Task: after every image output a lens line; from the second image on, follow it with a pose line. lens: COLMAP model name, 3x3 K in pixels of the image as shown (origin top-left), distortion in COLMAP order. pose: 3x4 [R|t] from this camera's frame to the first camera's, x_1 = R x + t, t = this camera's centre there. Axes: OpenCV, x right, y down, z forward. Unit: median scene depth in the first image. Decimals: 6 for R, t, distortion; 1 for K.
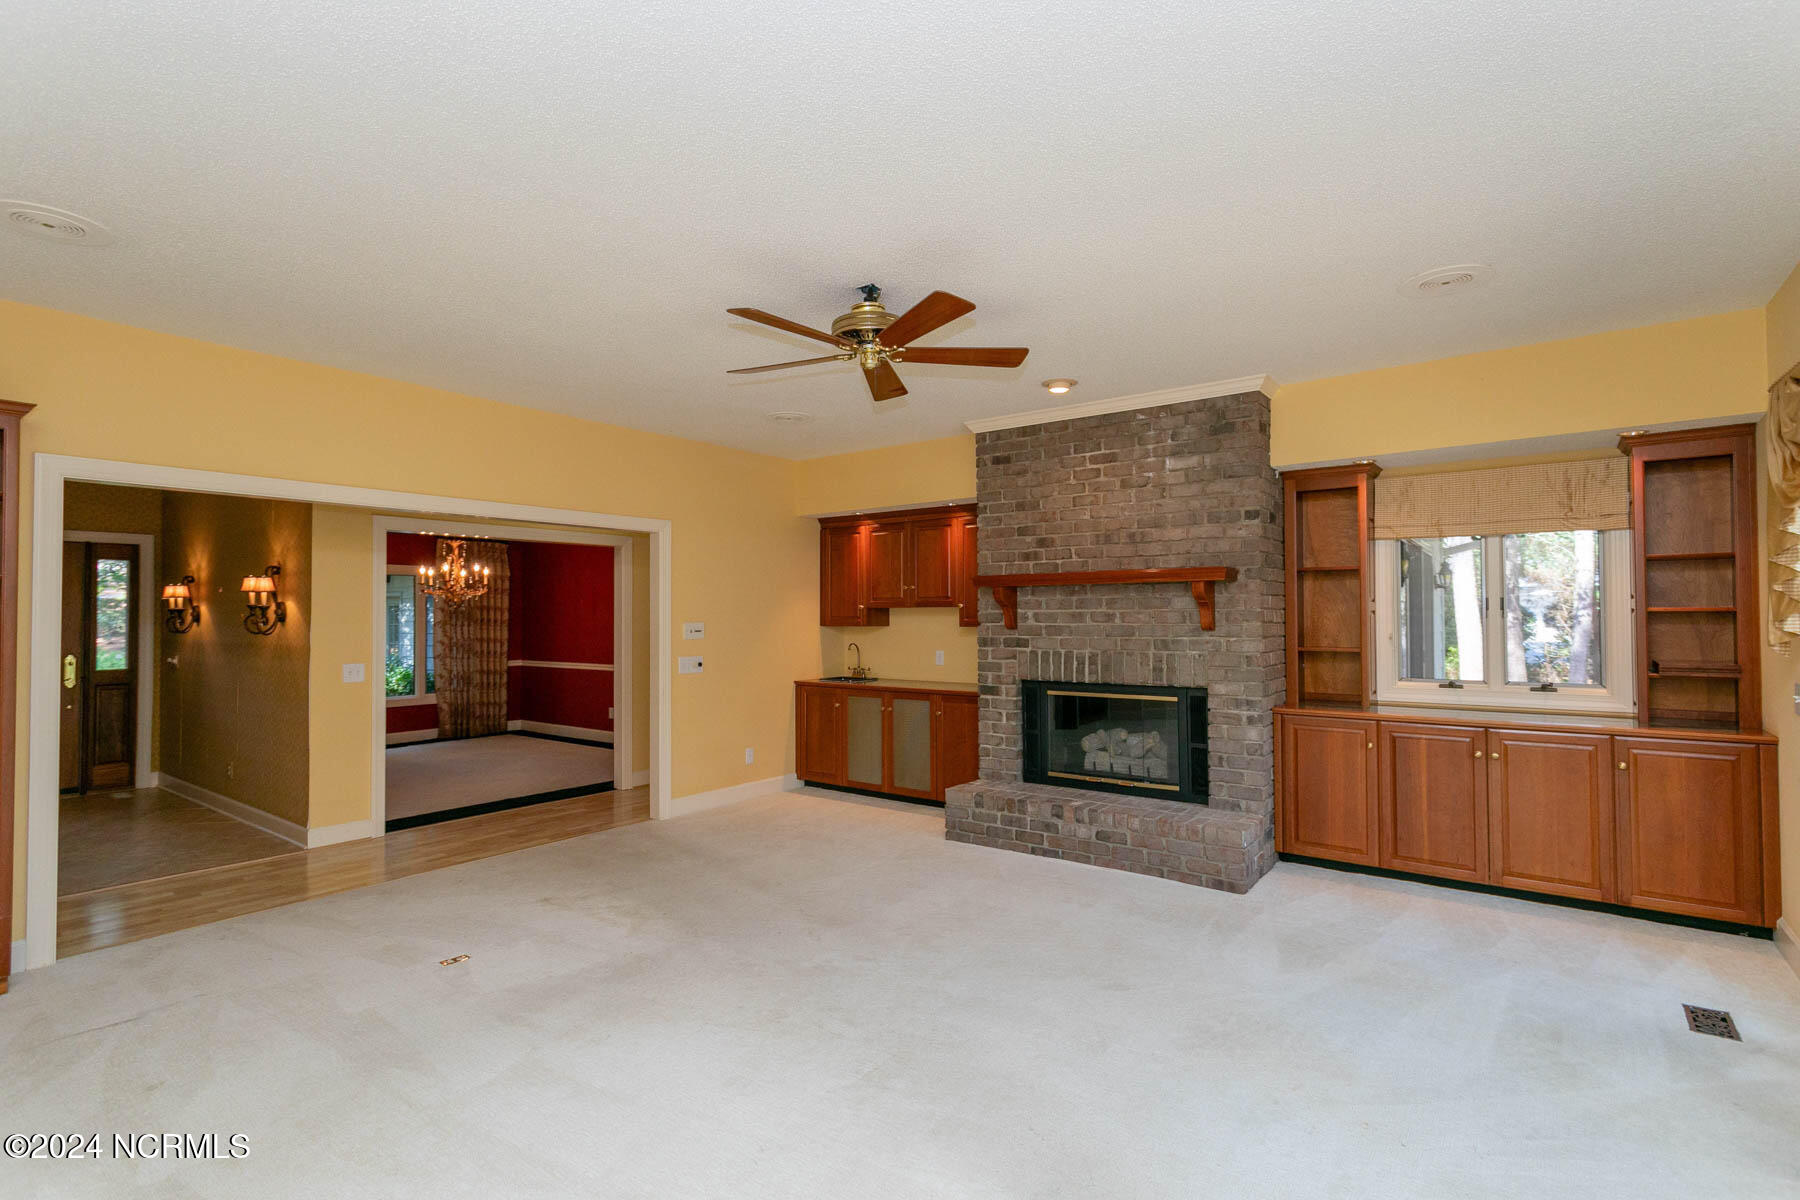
lens RADIAL K [[852.5, 0, 900.6], [0, 852.5, 603.3], [0, 0, 1]] dist [0.002781, 0.000732]
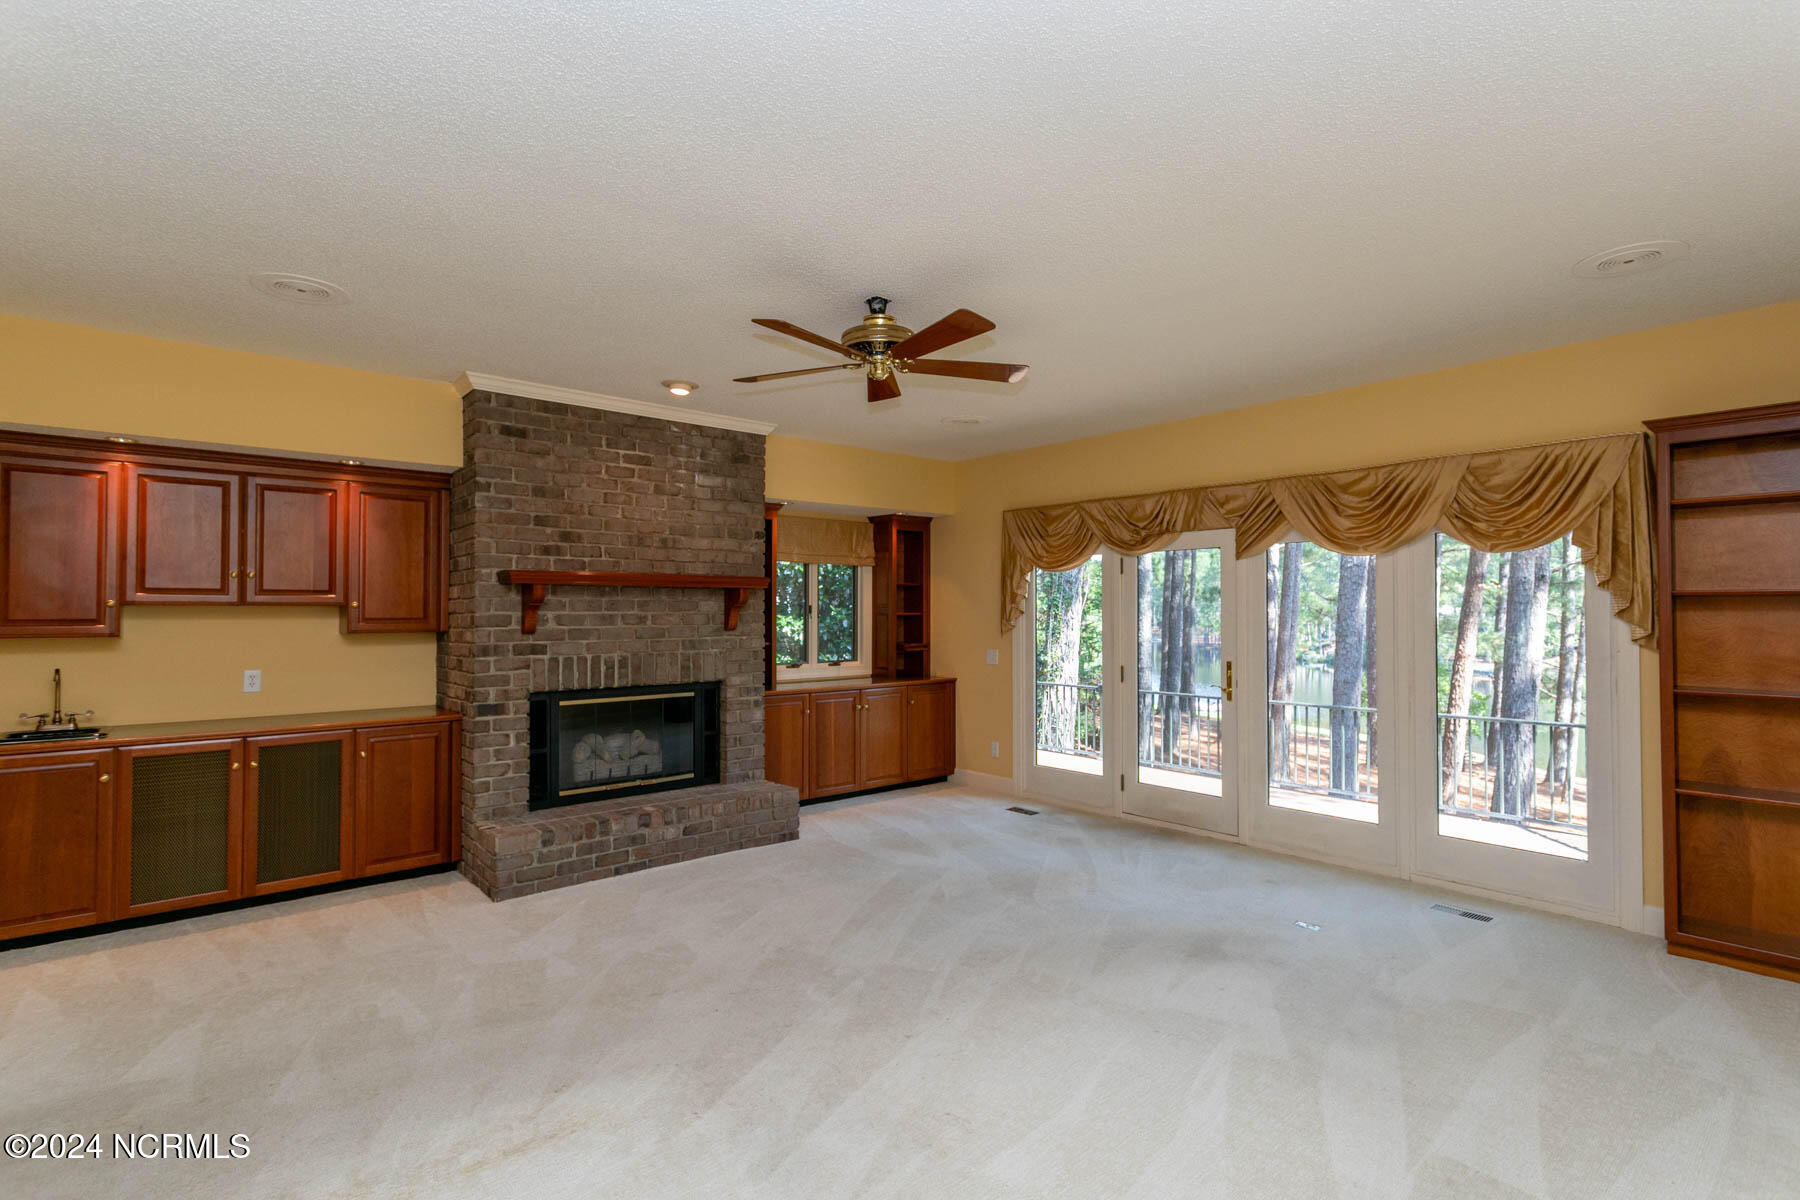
lens RADIAL K [[852.5, 0, 893.4], [0, 852.5, 606.4], [0, 0, 1]] dist [0.002781, 0.000732]
pose [[0.218573, 0.013432, 0.975728, -0.648731], [-0.010814, 0.999877, -0.011342, 0.009045], [-0.975761, -0.008072, 0.218692, 0.478347]]
